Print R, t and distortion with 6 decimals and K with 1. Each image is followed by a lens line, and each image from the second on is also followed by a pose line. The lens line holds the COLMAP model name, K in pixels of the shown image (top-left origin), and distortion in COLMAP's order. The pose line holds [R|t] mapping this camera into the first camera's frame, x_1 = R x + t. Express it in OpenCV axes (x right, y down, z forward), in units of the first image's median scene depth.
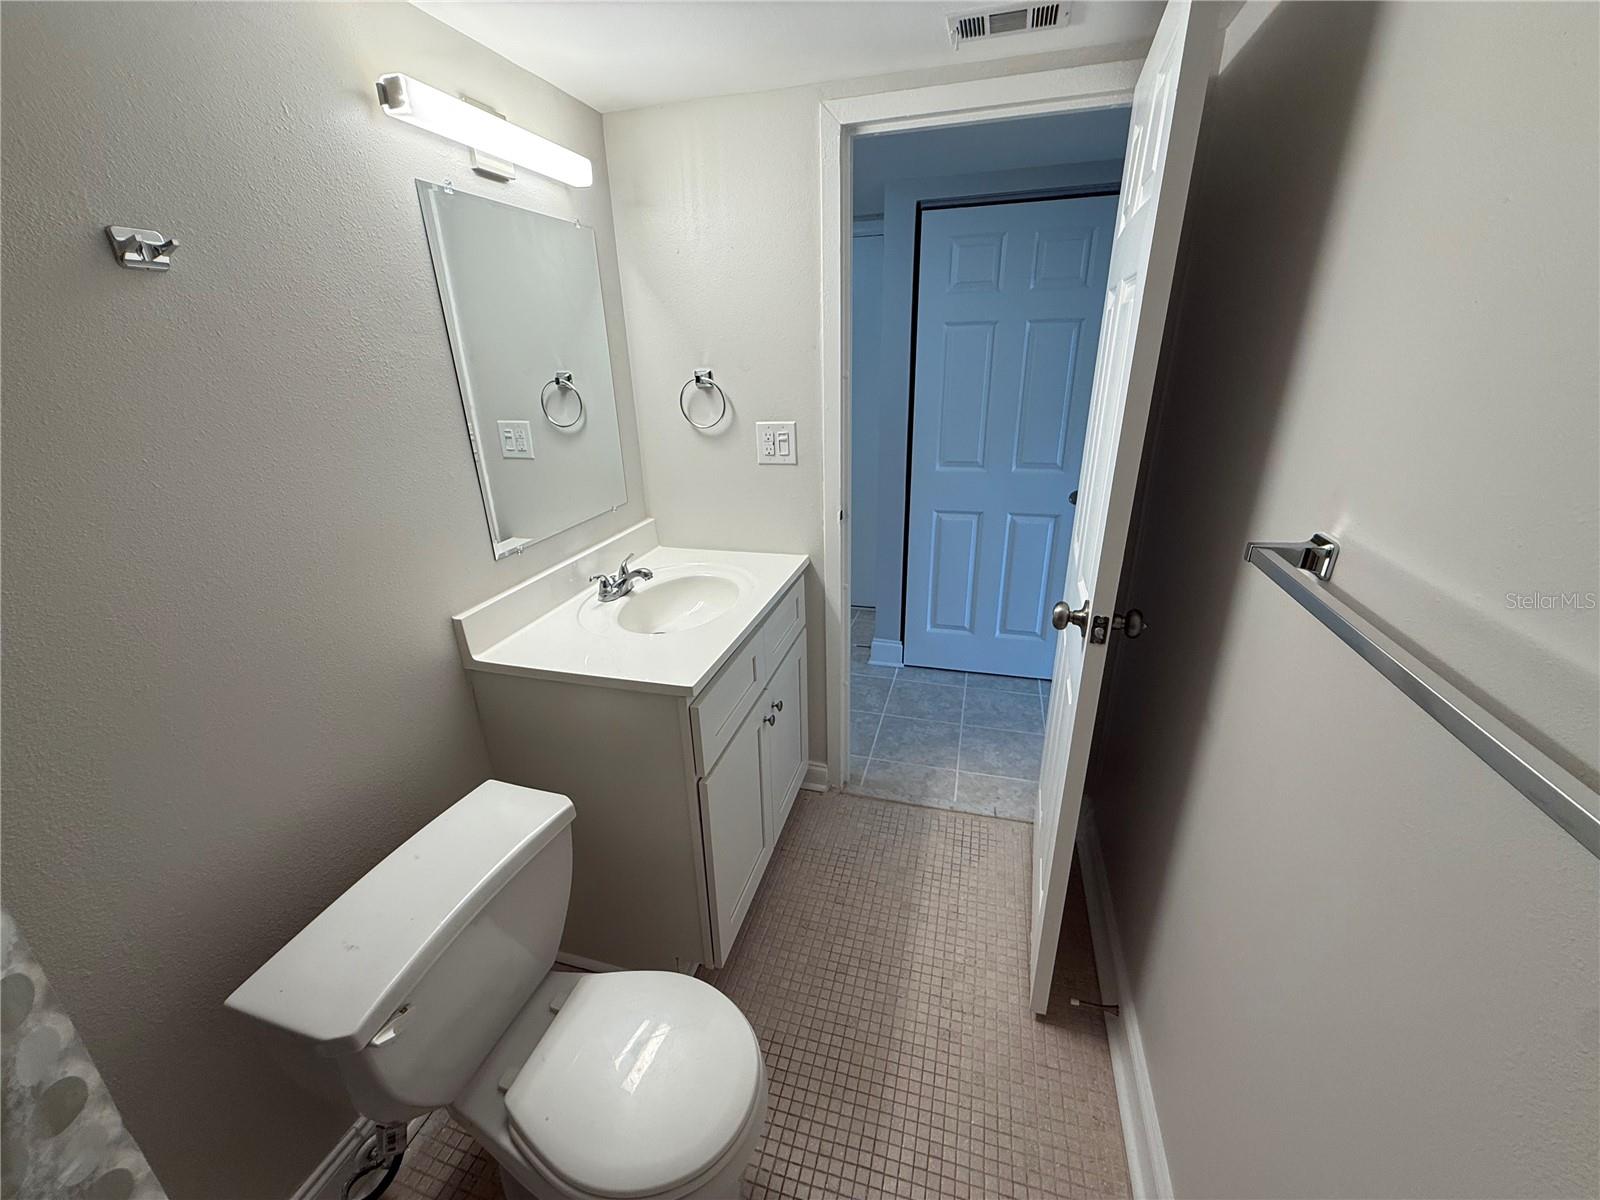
lens RADIAL K [[639.0, 0, 797.1], [0, 639.0, 598.6], [0, 0, 1]] dist [0.000009, -0.000385]
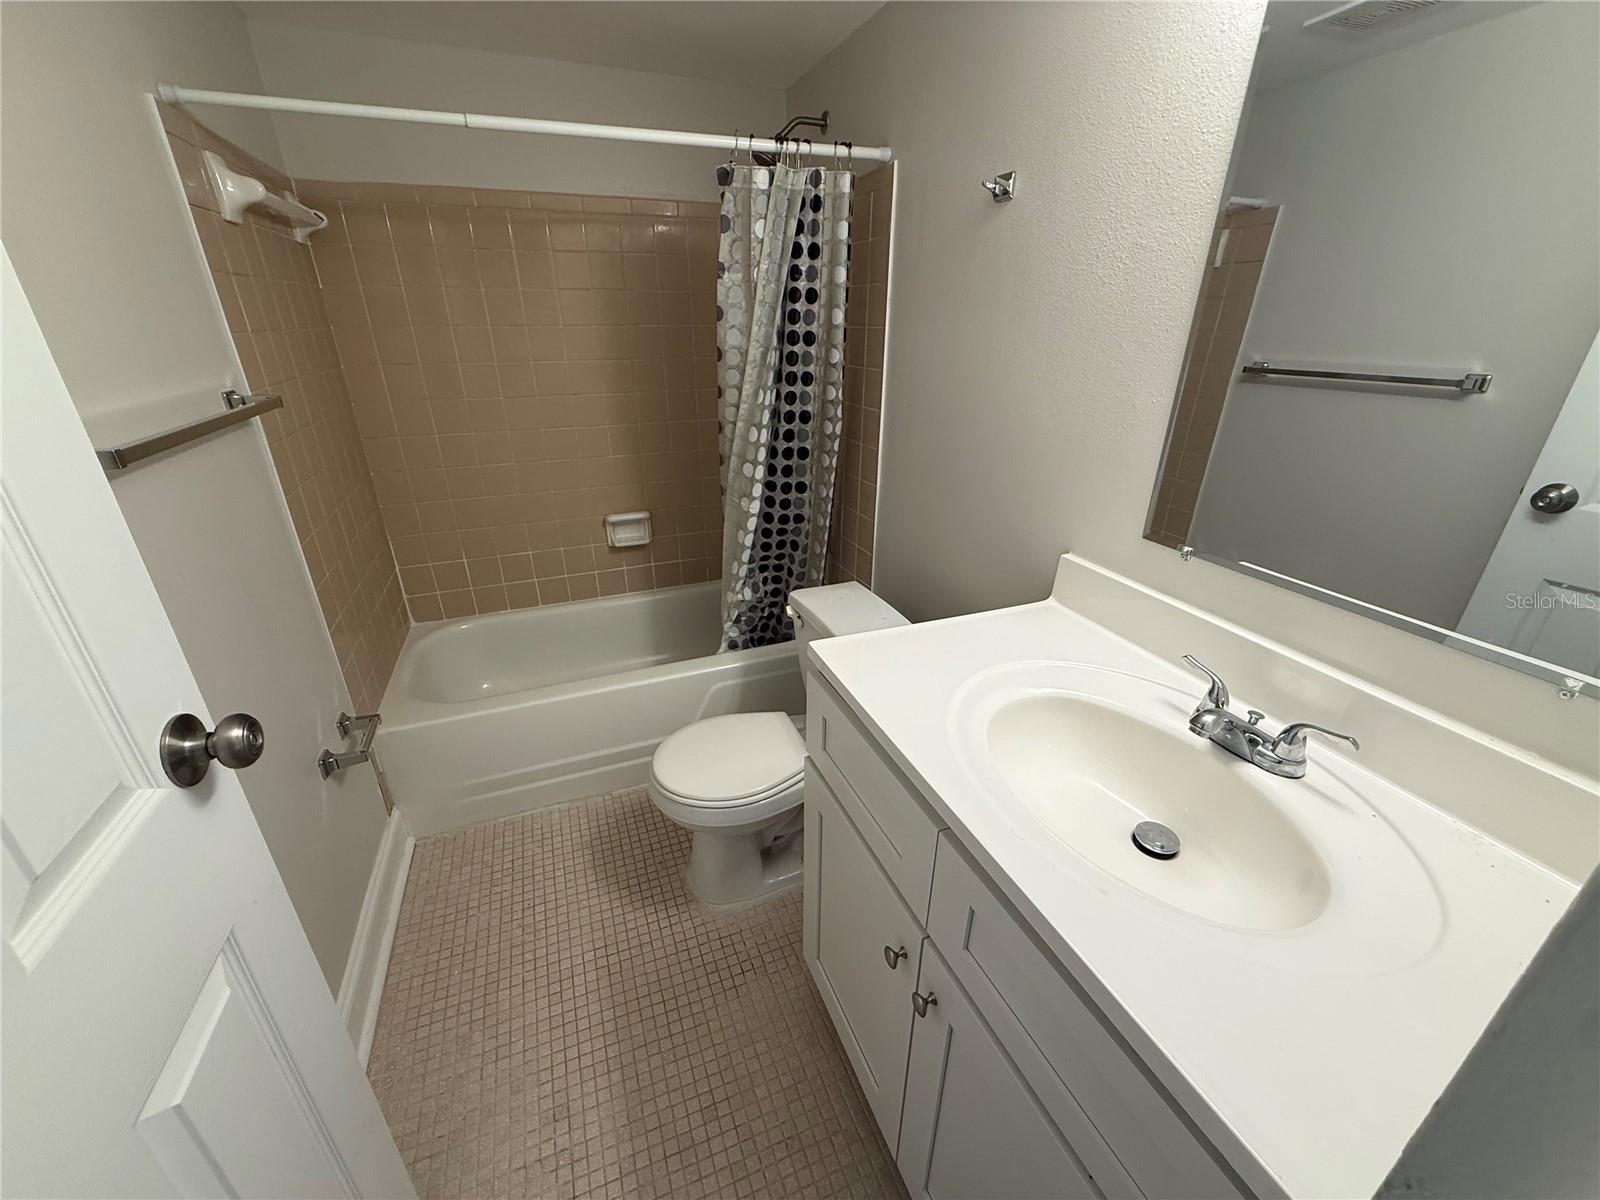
lens RADIAL K [[639.0, 0, 796.0], [0, 639.0, 600.4], [0, 0, 1]] dist [0.000009, -0.000385]
pose [[-0.794023, 0.265946, -0.546626, 0.242260], [-0.208889, 0.725094, 0.656204, -0.365662], [0.570870, 0.635225, -0.520188, 1.083847]]
